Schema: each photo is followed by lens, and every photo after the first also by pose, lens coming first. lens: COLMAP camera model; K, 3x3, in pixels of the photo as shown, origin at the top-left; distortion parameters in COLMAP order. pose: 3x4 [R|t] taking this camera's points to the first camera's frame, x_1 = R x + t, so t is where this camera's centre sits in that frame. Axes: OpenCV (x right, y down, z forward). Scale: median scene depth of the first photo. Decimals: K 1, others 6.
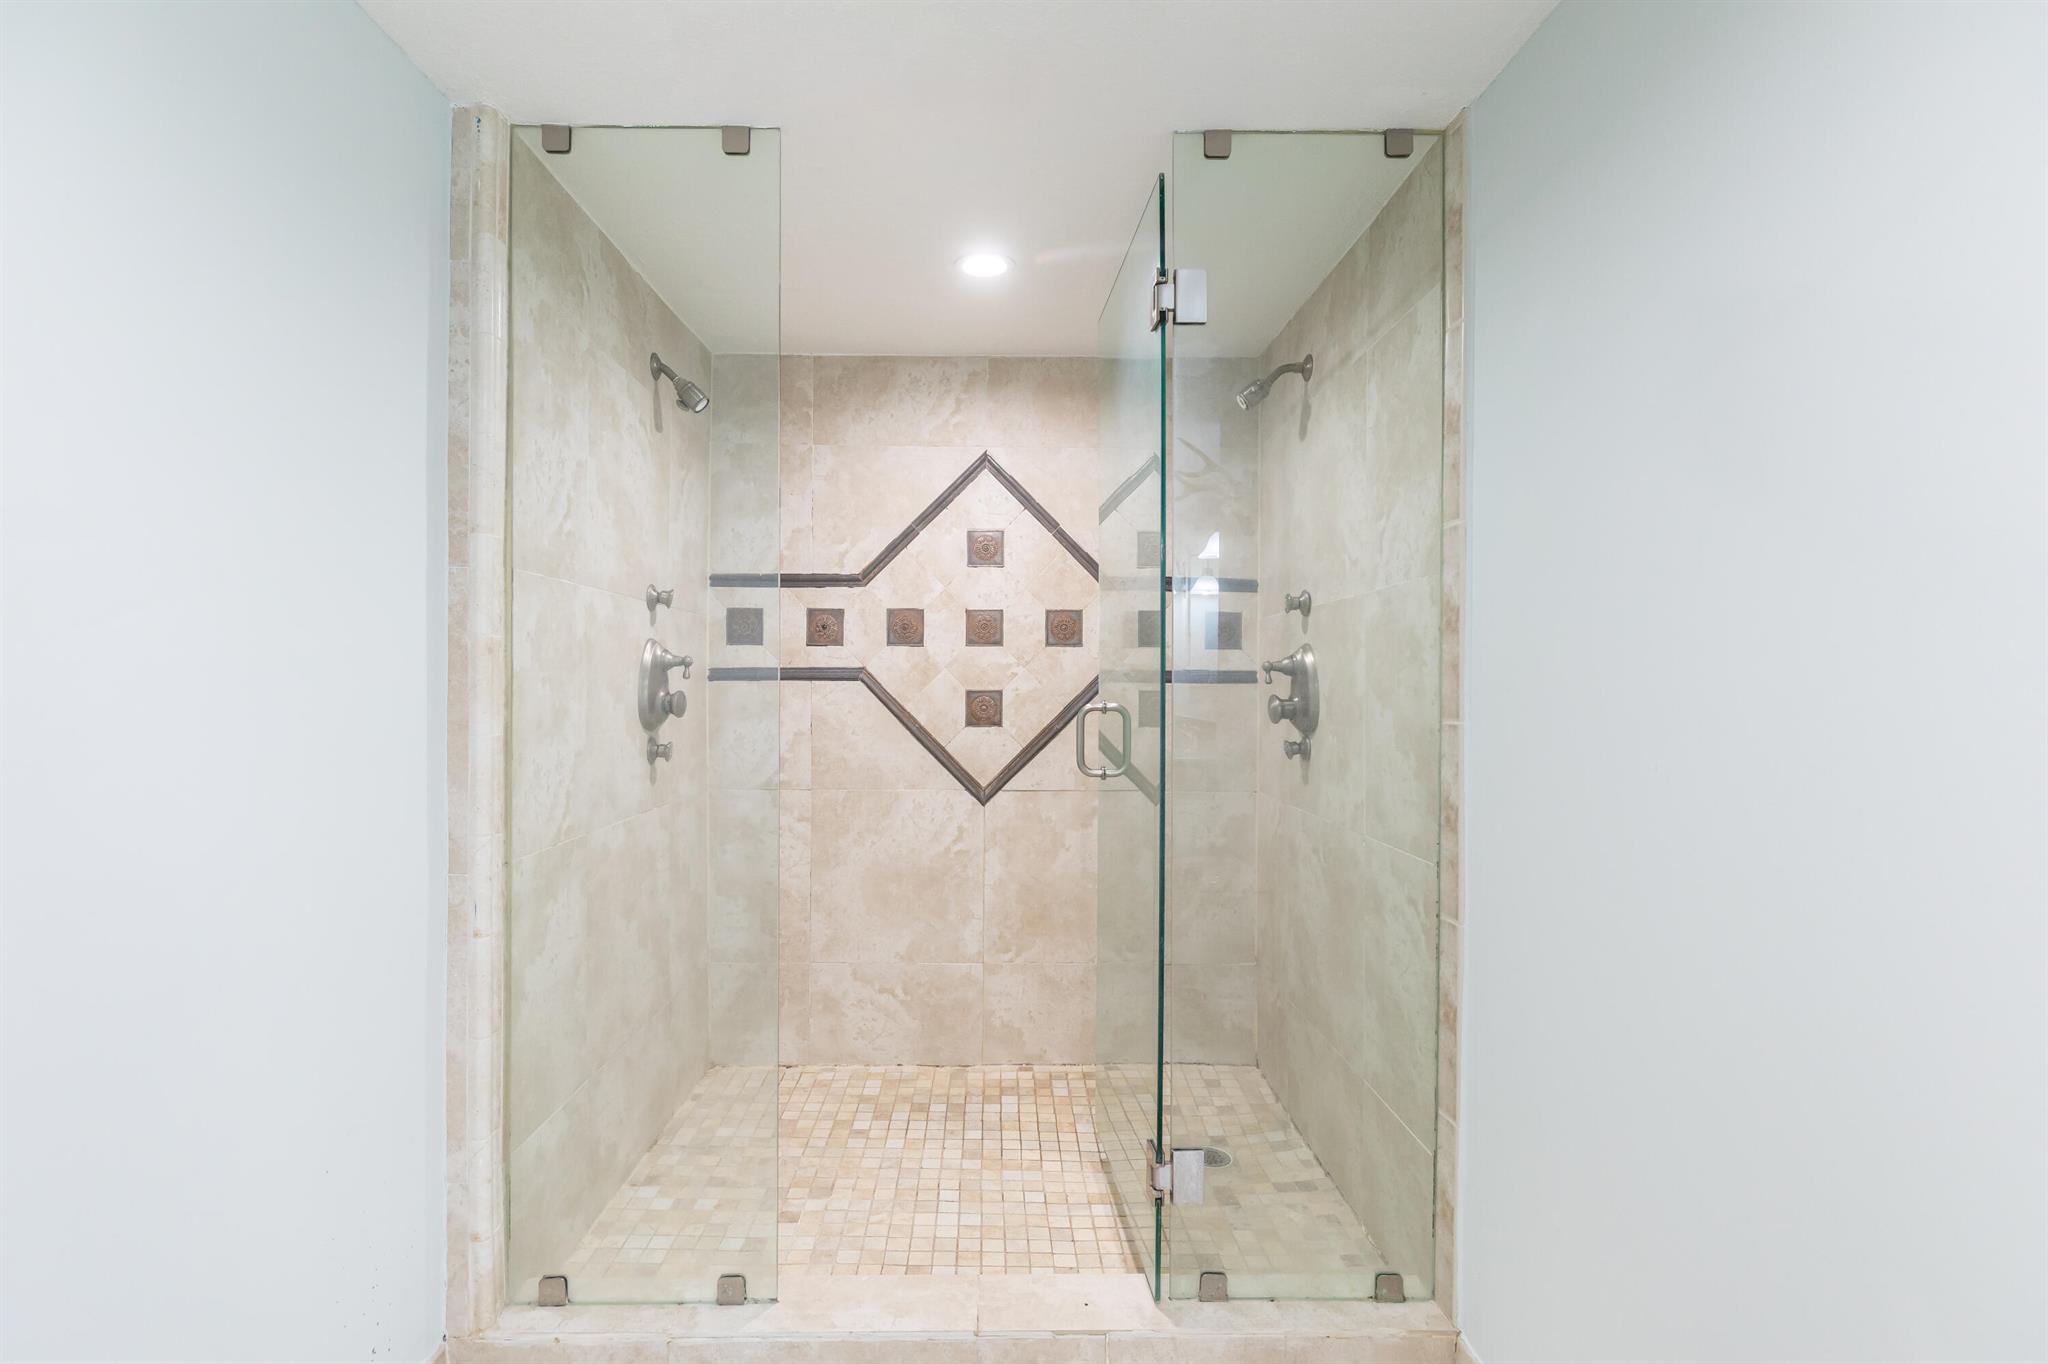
lens RADIAL K [[946.1, 0, 1024.0], [0, 946.1, 682.0], [0, 0, 1]] dist [-0.002280, 0.000378]
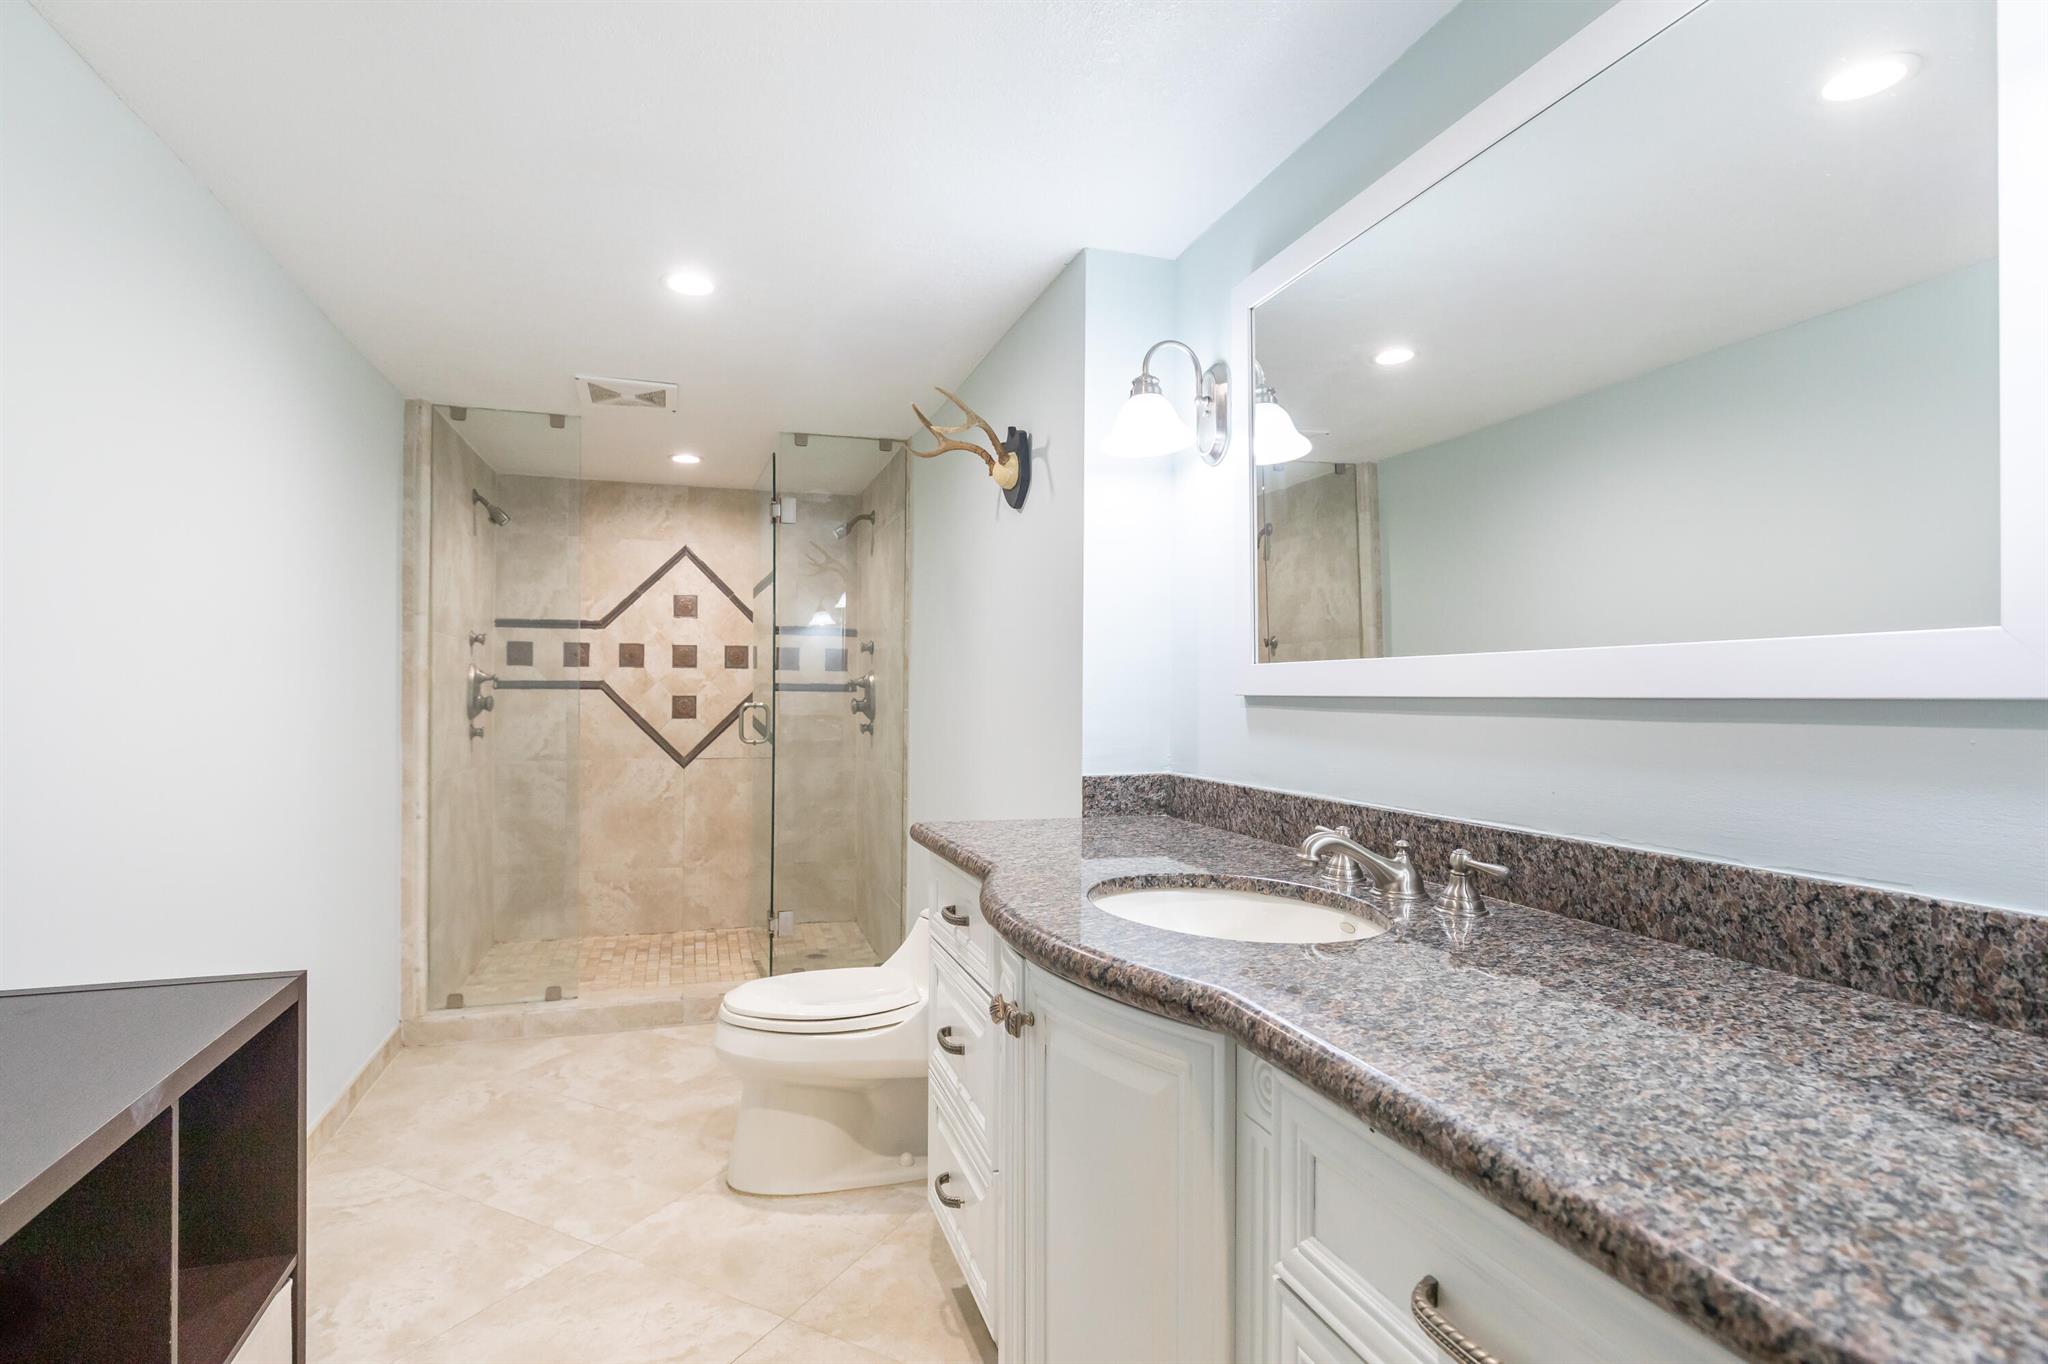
lens RADIAL K [[1006.0, 0, 1006.4], [0, 1006.0, 687.7], [0, 0, 1]] dist [-0.001999, -0.000755]
pose [[0.962930, 0.002786, 0.269736, 0.022894], [-0.002345, 0.999995, -0.001956, -0.002515], [-0.269740, 0.001251, 0.962932, -0.773527]]
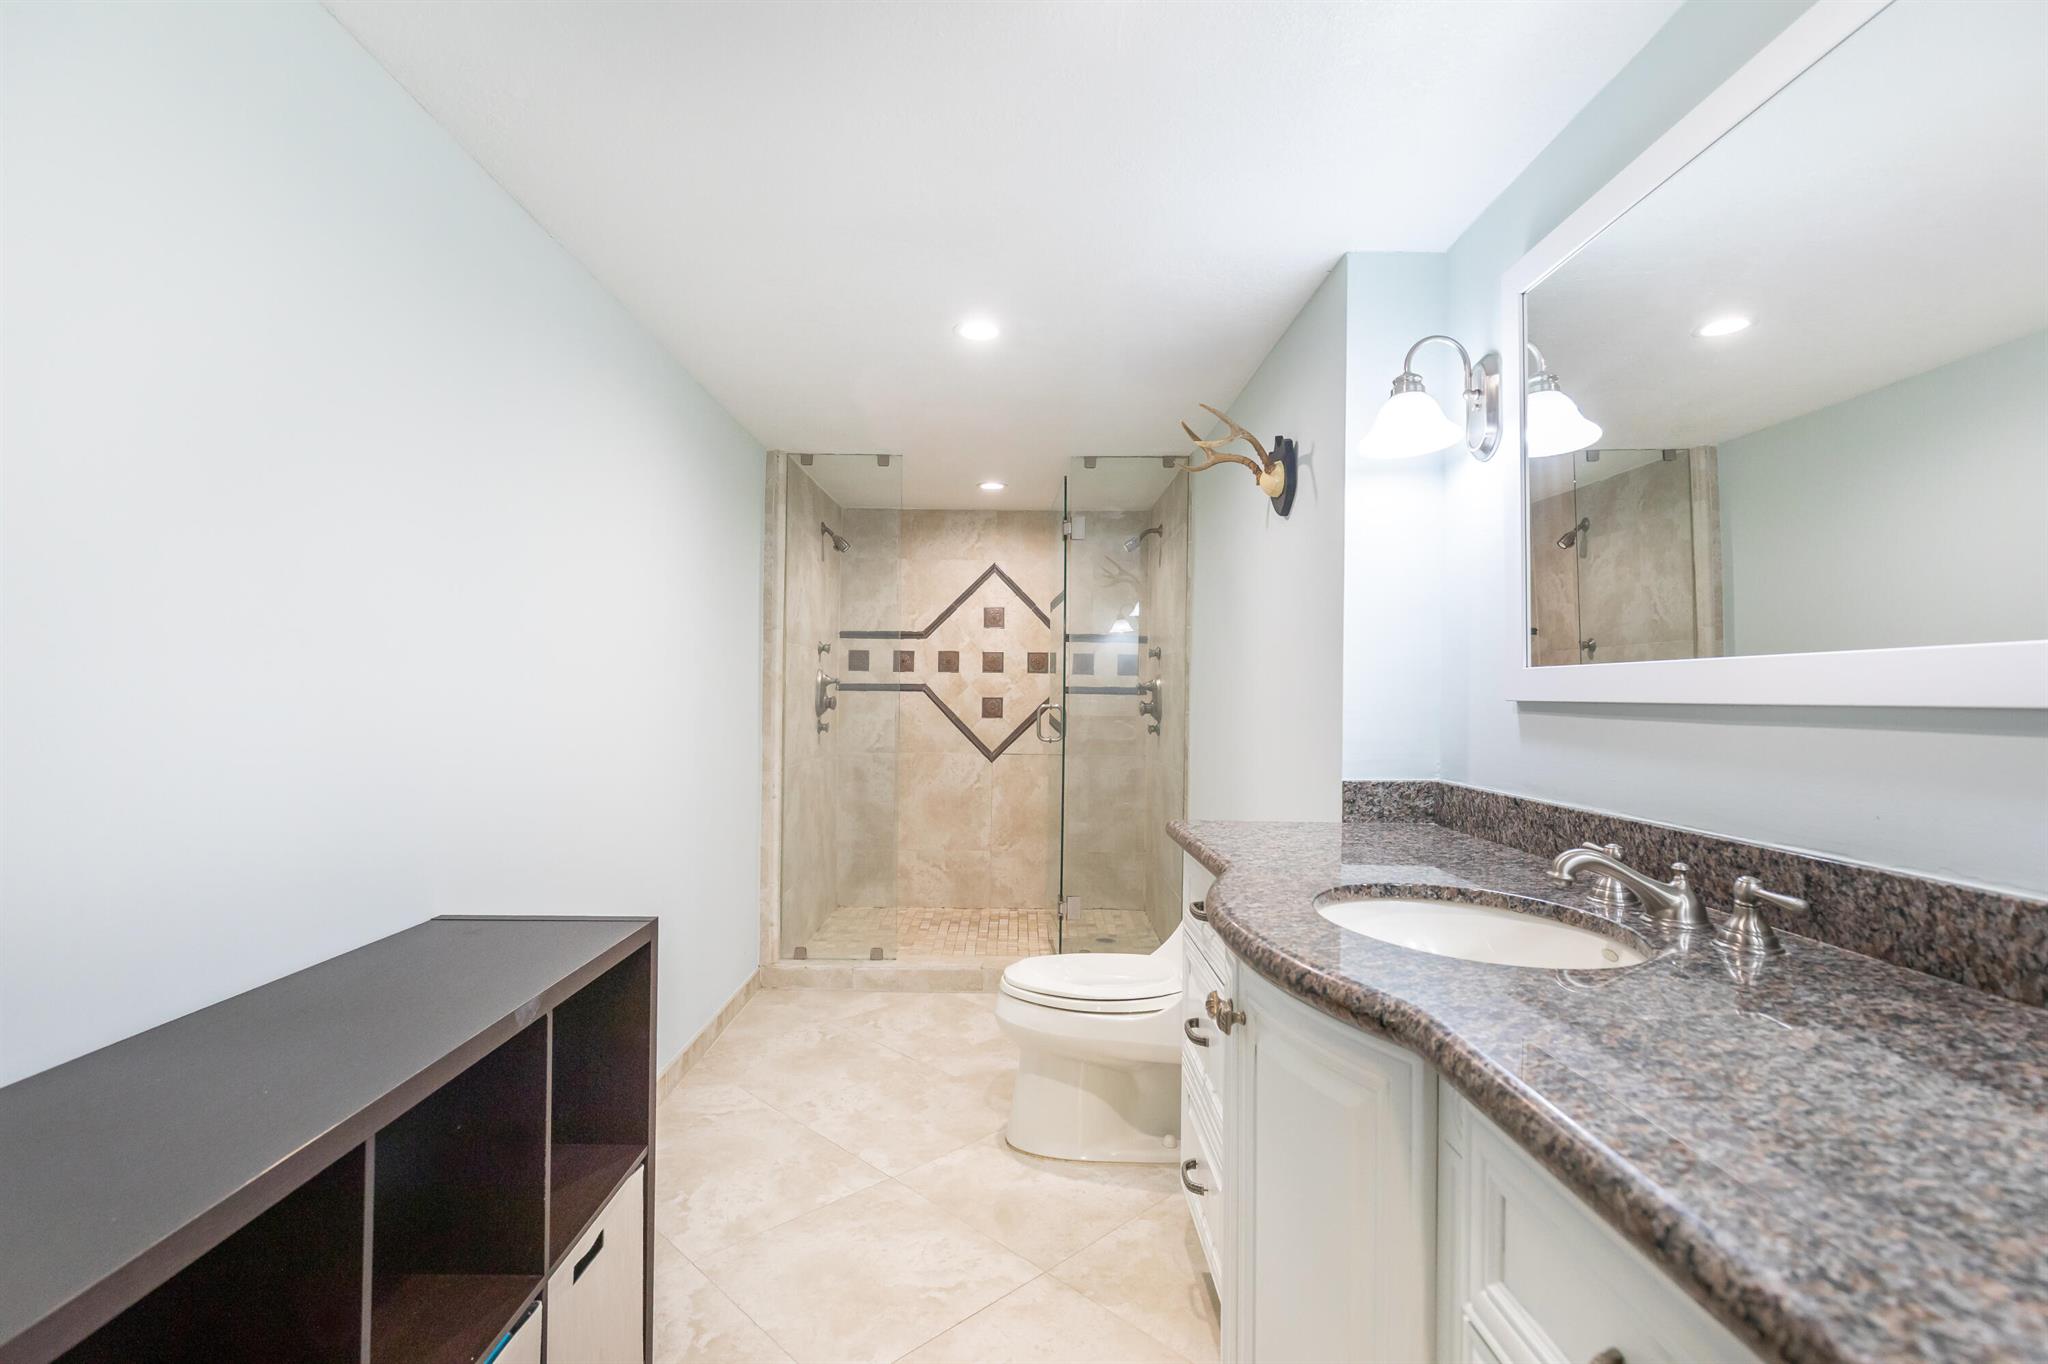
lens RADIAL K [[946.1, 0, 1024.0], [0, 946.1, 682.0], [0, 0, 1]] dist [-0.002280, 0.000378]
pose [[0.999614, 0.007604, -0.026735, 0.064278], [-0.007879, 0.999917, -0.010209, -0.002445], [0.026655, 0.010416, 0.999590, -0.776559]]
